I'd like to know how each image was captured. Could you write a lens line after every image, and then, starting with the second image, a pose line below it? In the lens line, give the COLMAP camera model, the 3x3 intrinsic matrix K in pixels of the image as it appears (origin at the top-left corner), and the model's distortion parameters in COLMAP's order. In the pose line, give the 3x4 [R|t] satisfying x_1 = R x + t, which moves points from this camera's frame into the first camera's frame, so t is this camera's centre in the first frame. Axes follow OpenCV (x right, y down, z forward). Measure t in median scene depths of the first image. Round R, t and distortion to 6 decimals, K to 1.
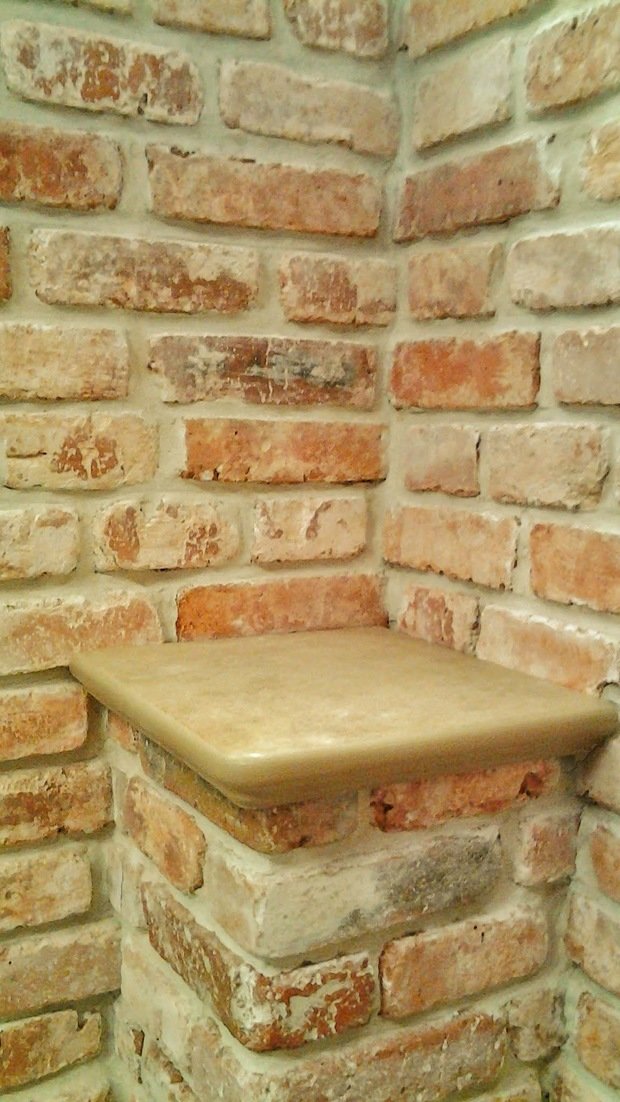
lens RADIAL K [[1074.0, 0, 311.5], [0, 1074.0, 580.5], [0, 0, 1]] dist [0.010215, -0.000272]
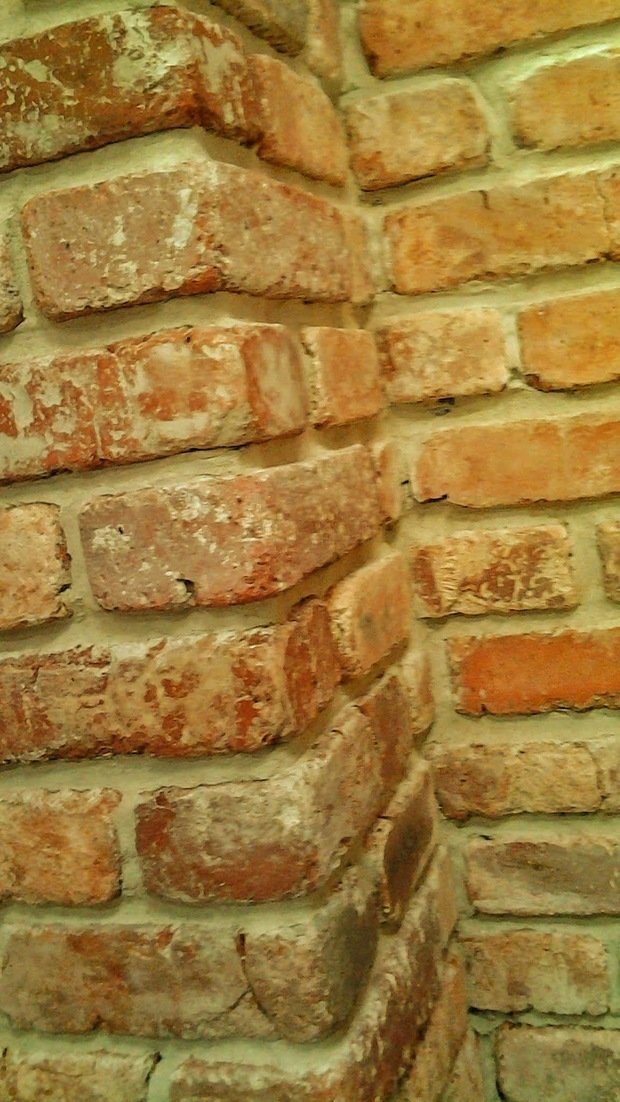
lens RADIAL K [[1101.1, 0, 334.8], [0, 1101.1, 500.1], [0, 0, 1]] dist [0.096995, -0.217329]
pose [[0.724376, -0.185246, 0.664051, -0.420118], [0.263652, 0.964439, -0.018560, 0.605741], [-0.636999, 0.188523, 0.747457, 0.387216]]
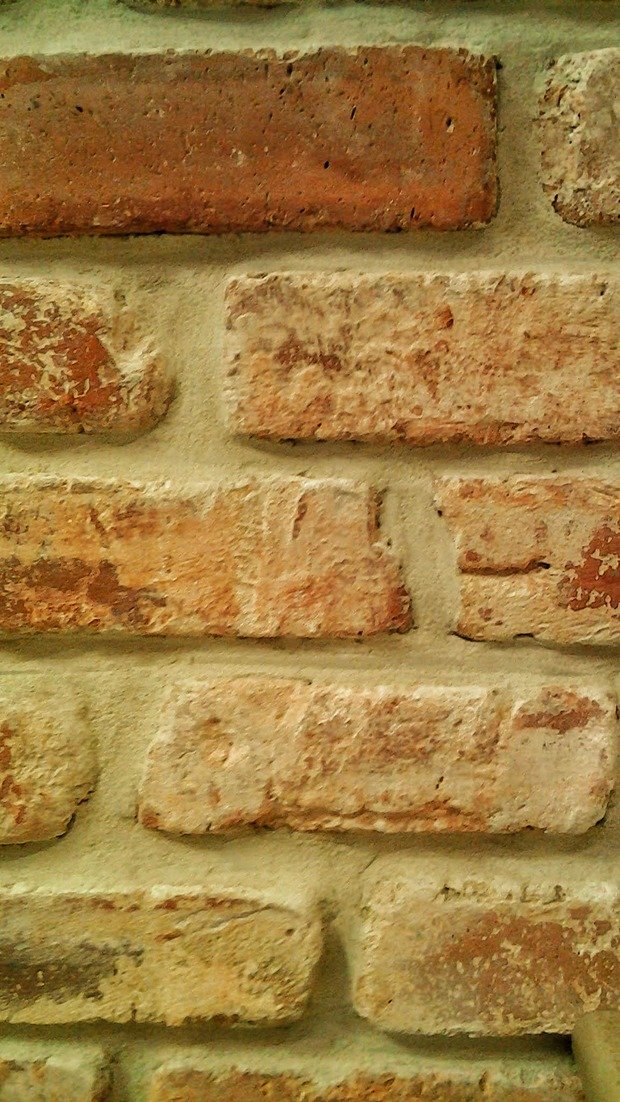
lens RADIAL K [[1103.7, 0, 309.4], [0, 1103.7, 611.8], [0, 0, 1]] dist [0.140603, -0.387881]
pose [[0.831185, 0.070023, -0.551569, -0.074962], [-0.078127, 0.996904, 0.008826, -0.096193], [0.550479, 0.035757, 0.834083, 0.567728]]
